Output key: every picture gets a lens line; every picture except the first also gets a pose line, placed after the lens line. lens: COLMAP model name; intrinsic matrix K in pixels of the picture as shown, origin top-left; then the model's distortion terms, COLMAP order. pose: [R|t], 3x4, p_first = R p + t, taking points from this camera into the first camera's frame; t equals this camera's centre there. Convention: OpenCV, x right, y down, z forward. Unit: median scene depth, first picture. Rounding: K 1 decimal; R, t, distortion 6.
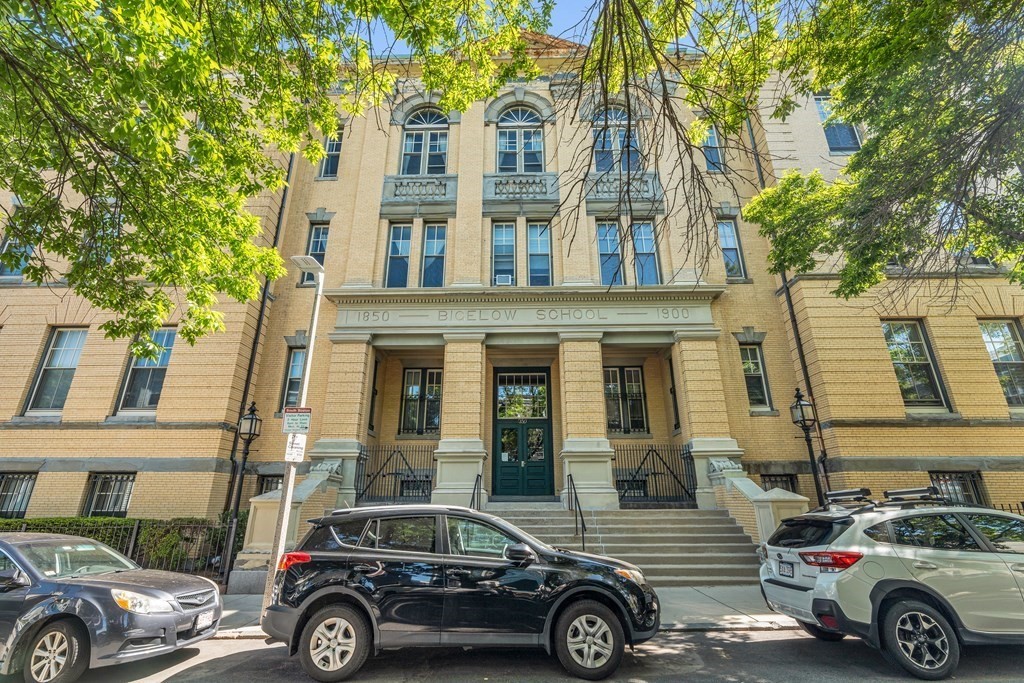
lens RADIAL K [[518.8, 0, 512.0], [0, 518.8, 341.5], [0, 0, 1]] dist [0.000719, 0.000094]
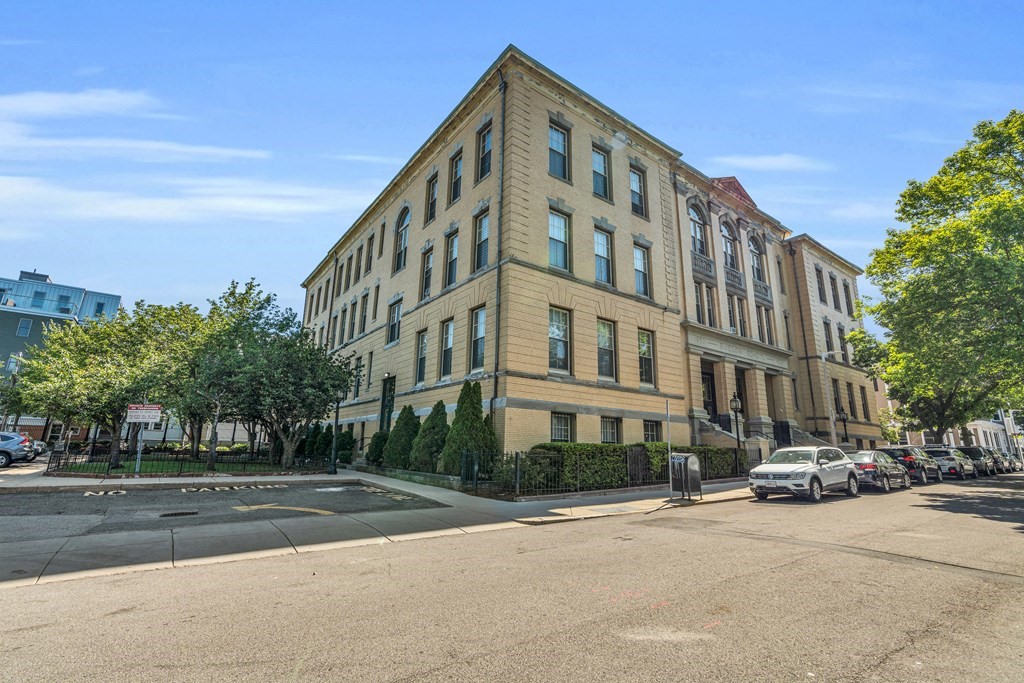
lens RADIAL K [[475.3, 0, 512.0], [0, 475.3, 341.5], [0, 0, 1]] dist [-0.001346, -0.000007]
pose [[0.788920, 0.157331, 0.594014, -0.525096], [-0.237717, 0.969546, 0.058921, 0.003847], [-0.566653, -0.187692, 0.802294, 0.013601]]
